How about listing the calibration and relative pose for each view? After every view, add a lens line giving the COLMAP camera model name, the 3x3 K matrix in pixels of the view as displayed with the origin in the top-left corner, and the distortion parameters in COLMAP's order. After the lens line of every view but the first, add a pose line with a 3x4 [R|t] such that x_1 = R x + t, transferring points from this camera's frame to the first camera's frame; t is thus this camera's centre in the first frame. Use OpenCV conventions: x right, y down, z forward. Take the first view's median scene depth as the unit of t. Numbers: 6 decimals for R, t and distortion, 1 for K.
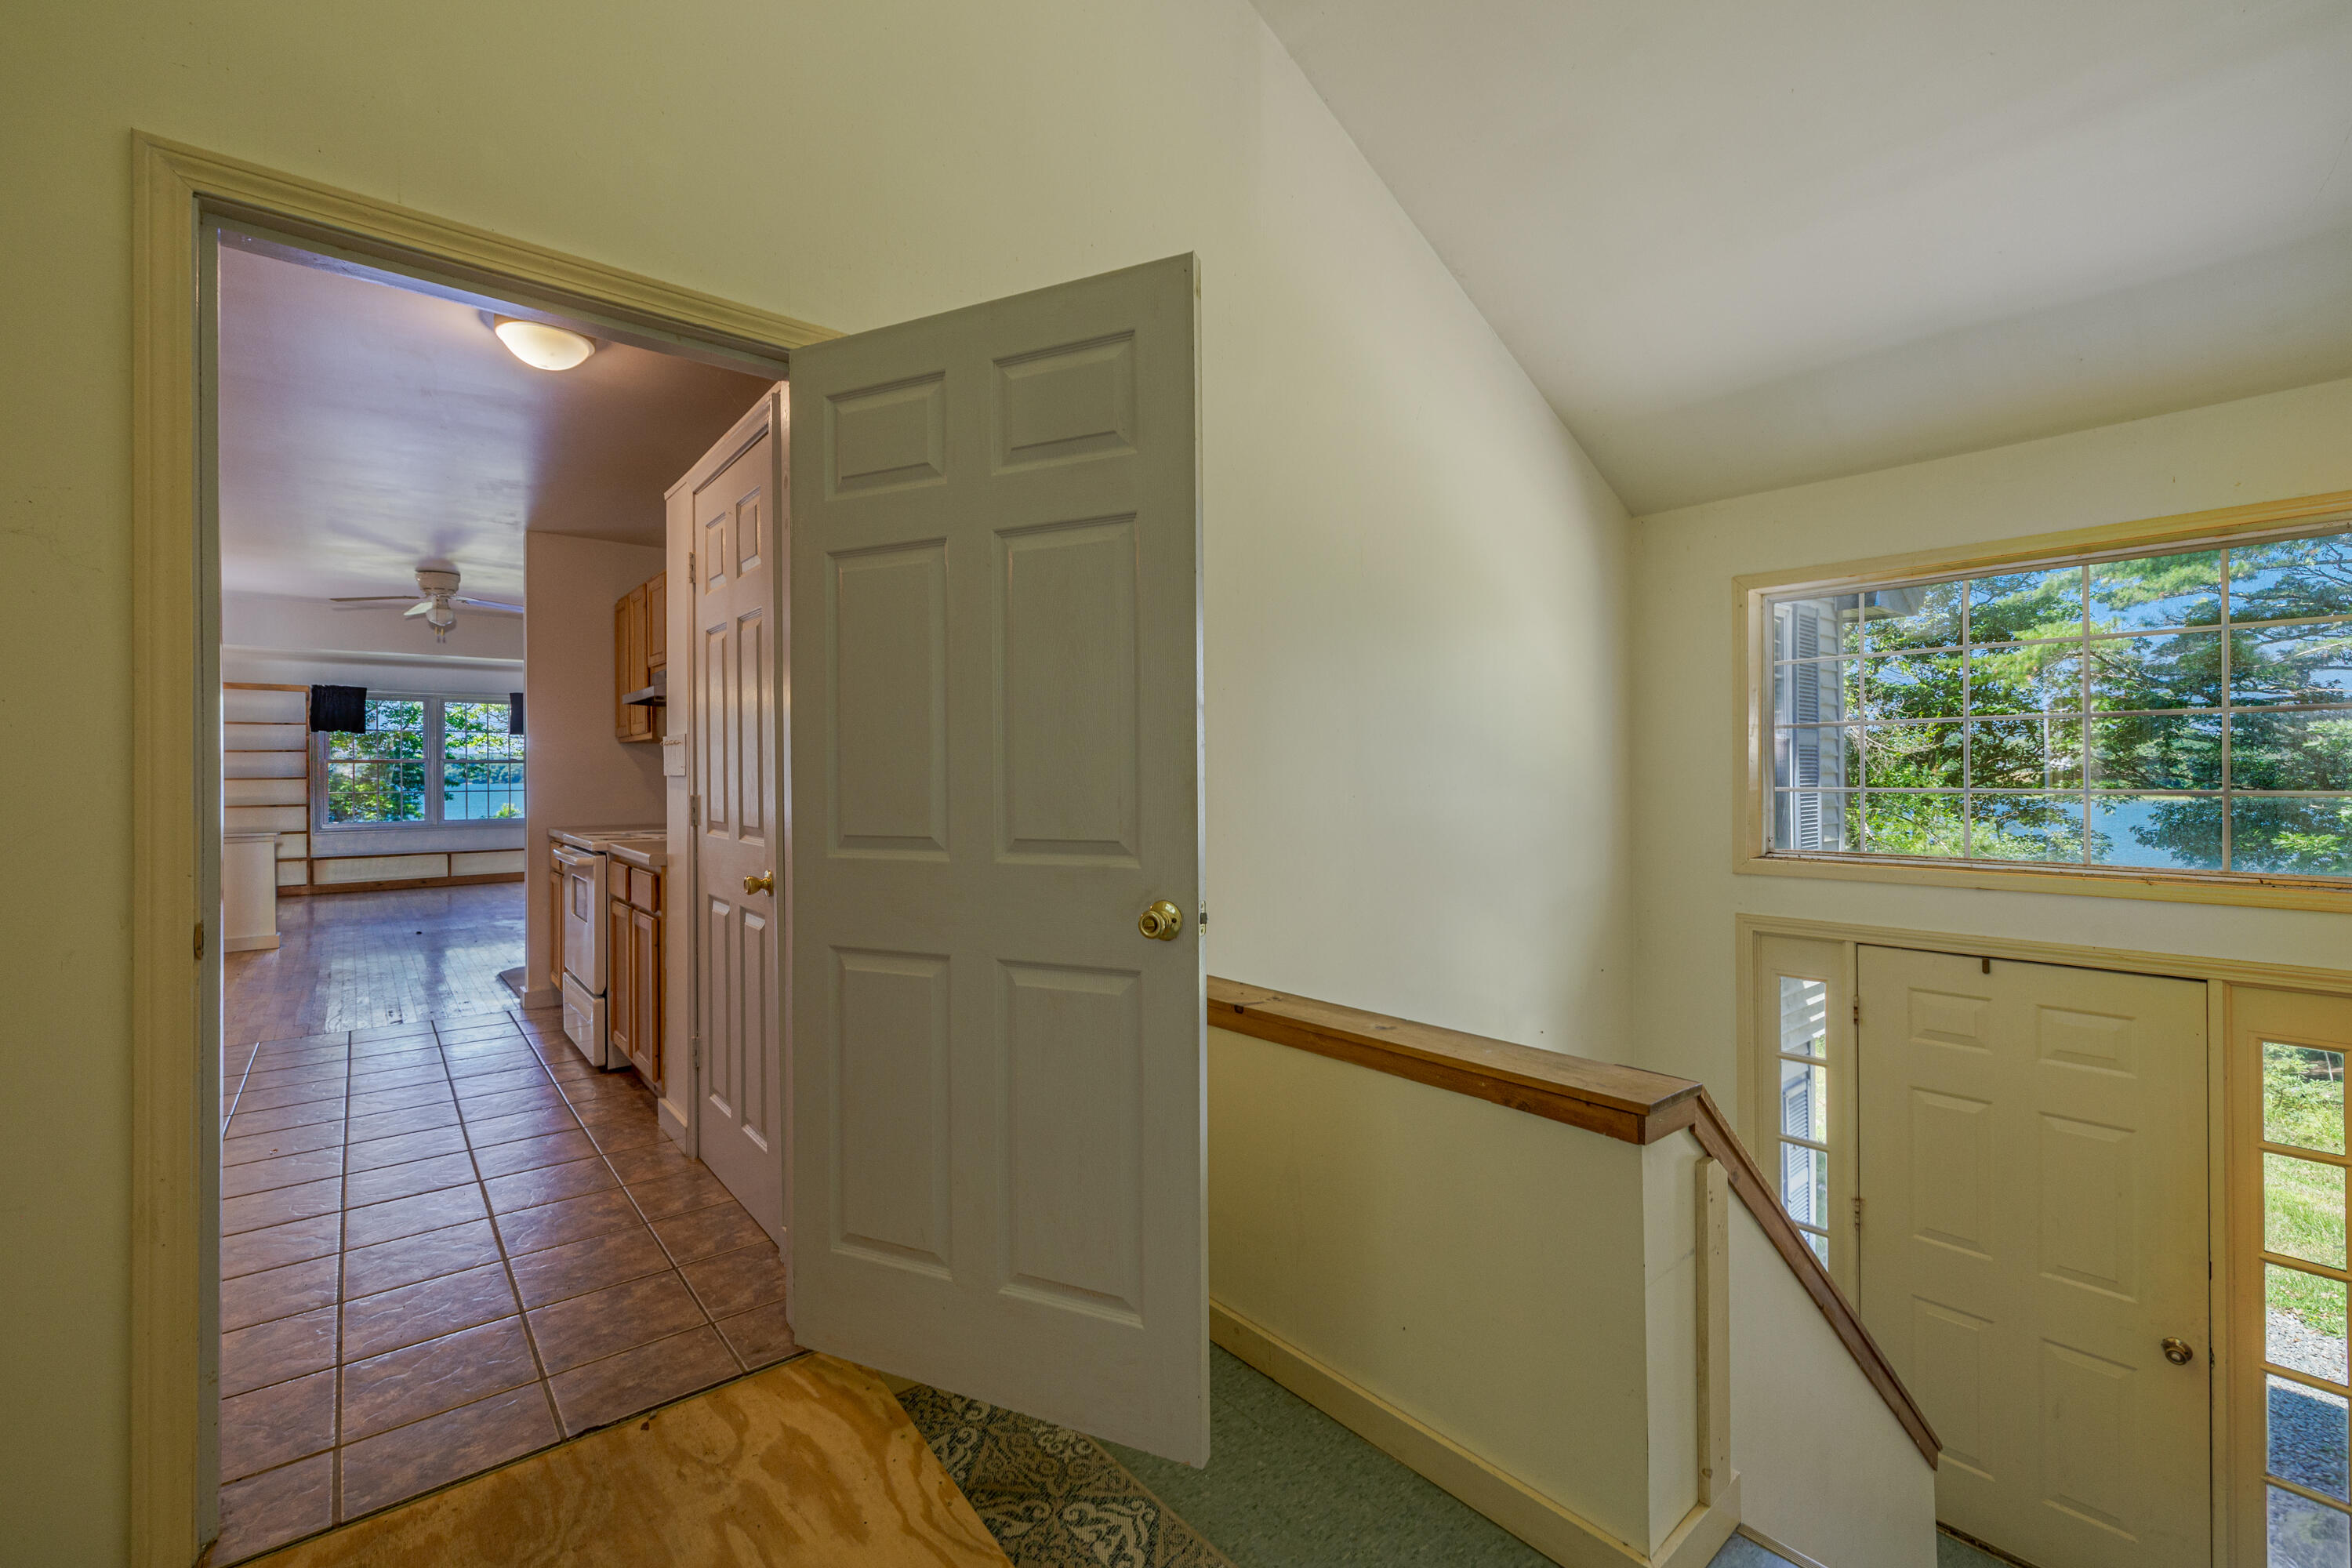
lens RADIAL K [[1000.0, 0, 1166.1], [0, 1000.0, 771.3], [0, 0, 1]] dist [0.004641, -0.000789]
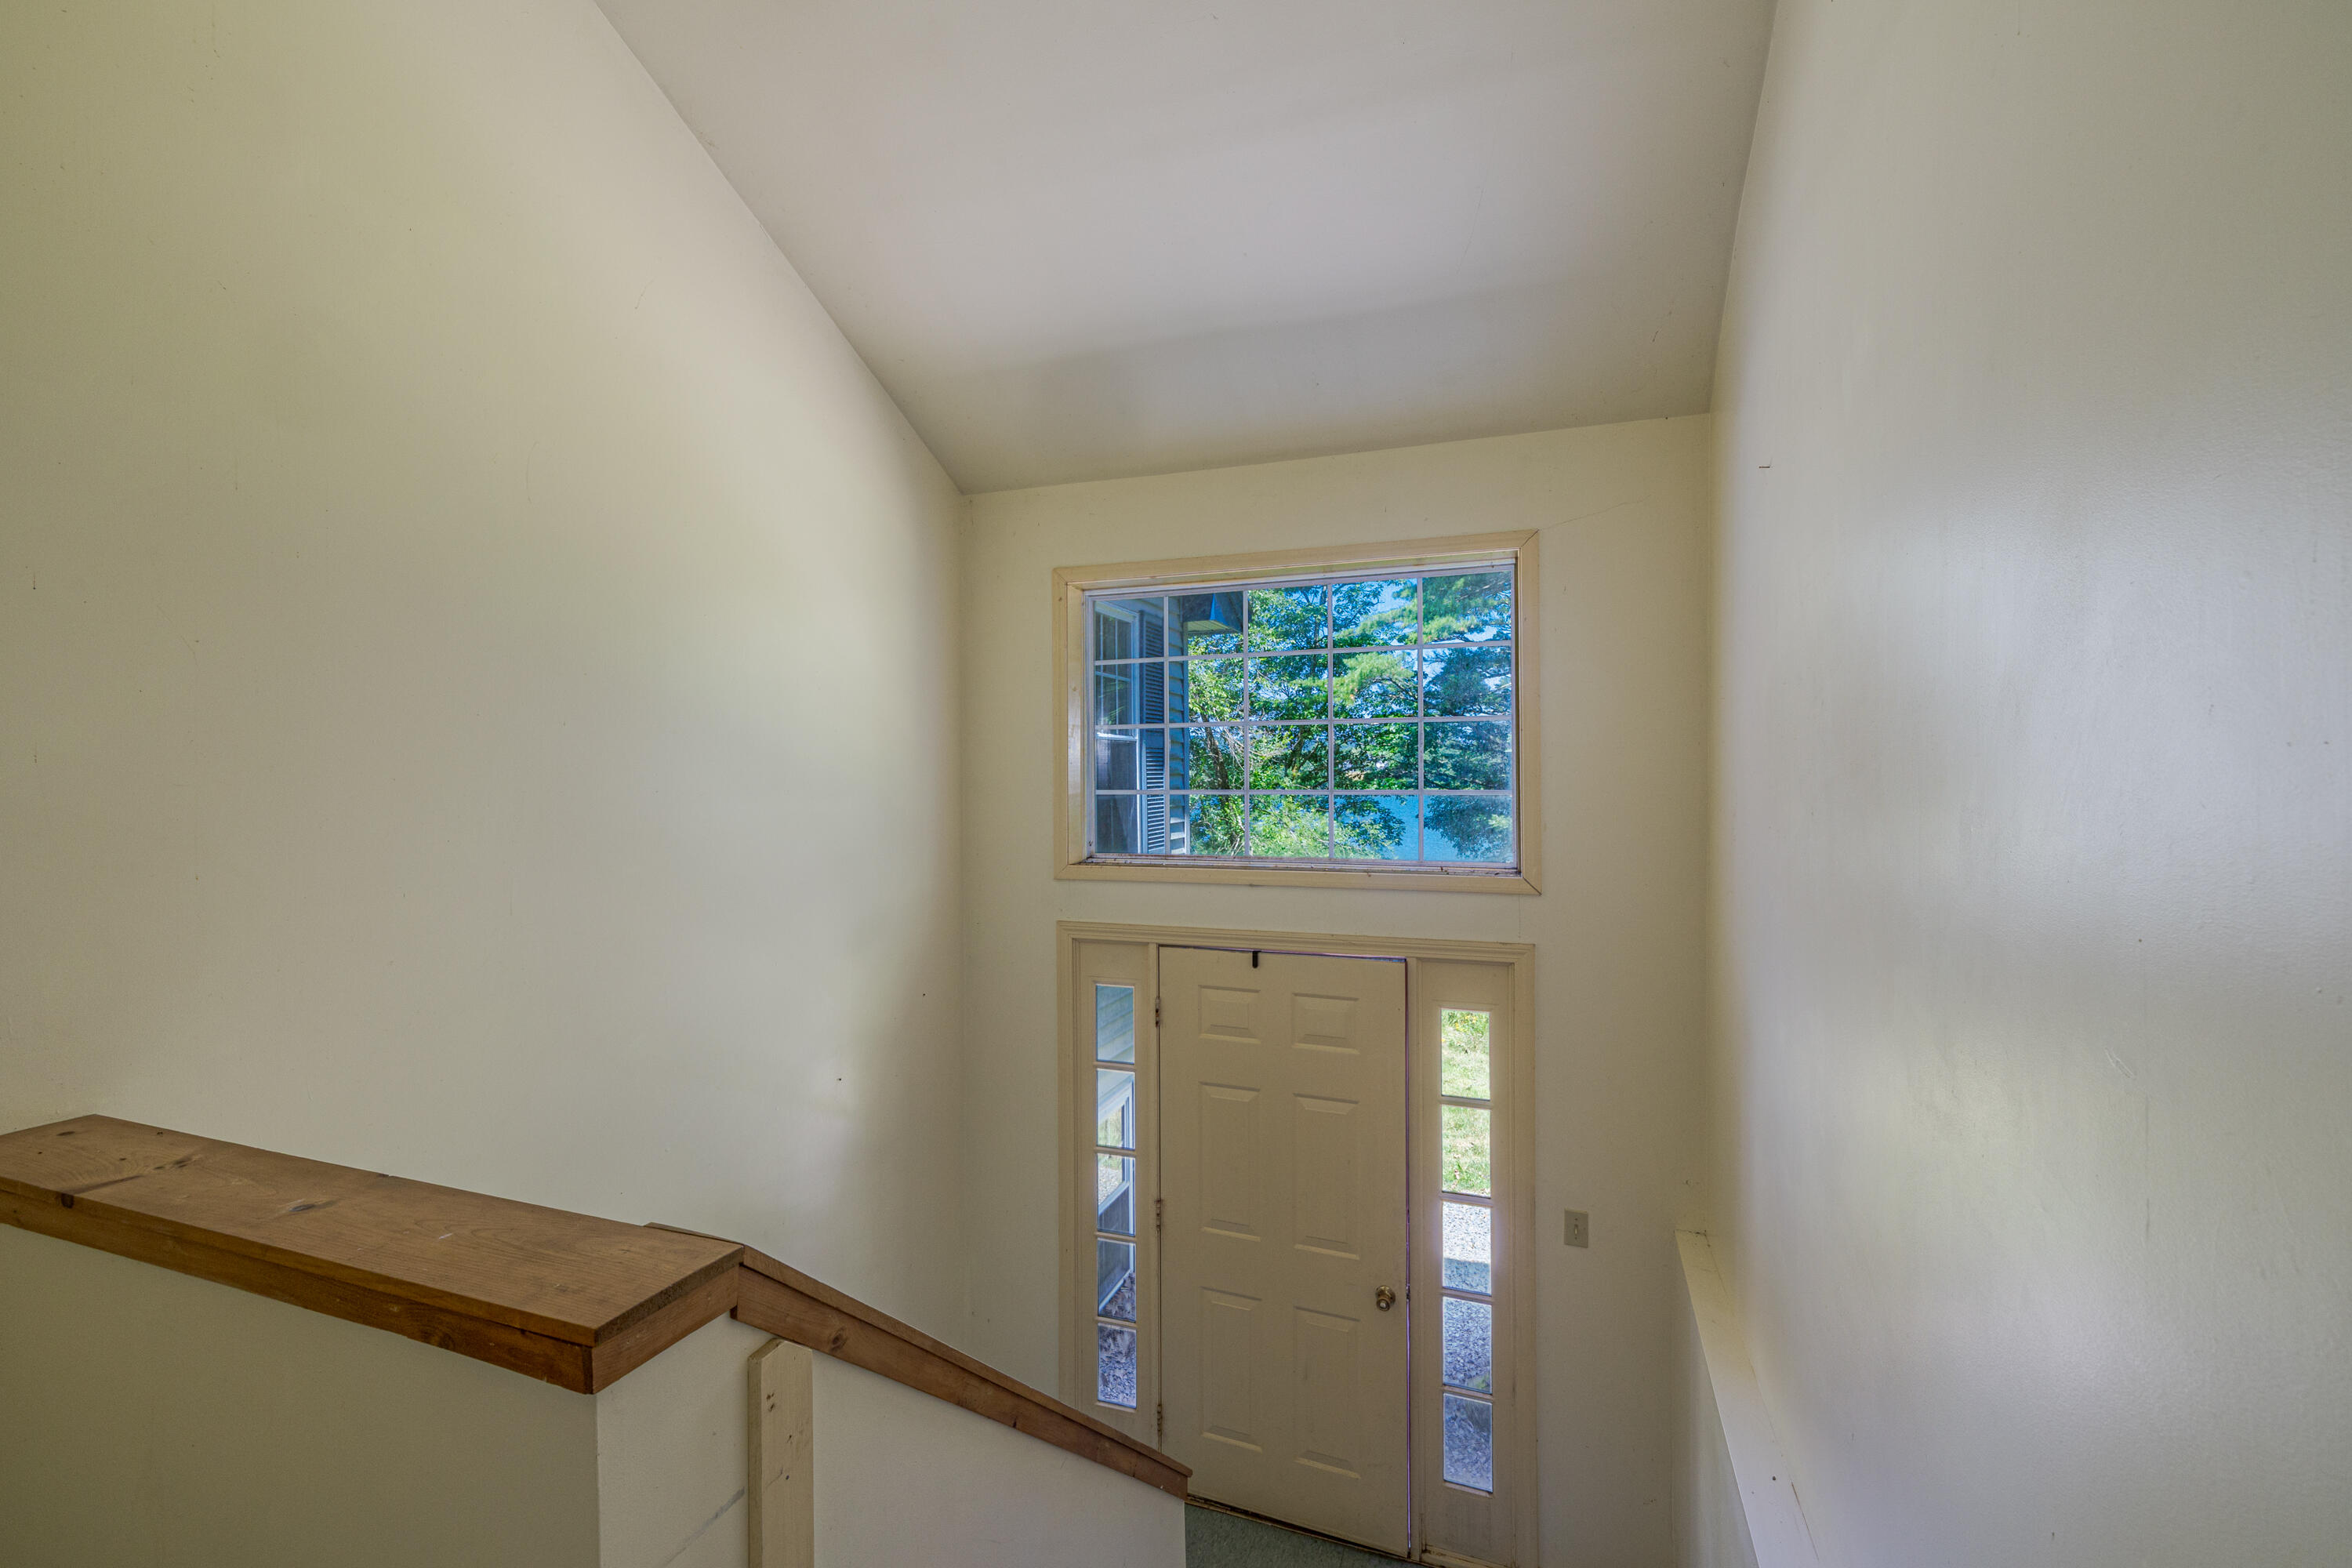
lens RADIAL K [[1000.0, 0, 1160.2], [0, 1000.0, 776.9], [0, 0, 1]] dist [0.004641, -0.000789]
pose [[0.872915, -0.003531, 0.487860, 0.190244], [0.001287, 0.999987, 0.004936, -0.000453], [-0.487871, -0.003681, 0.872908, 0.120953]]
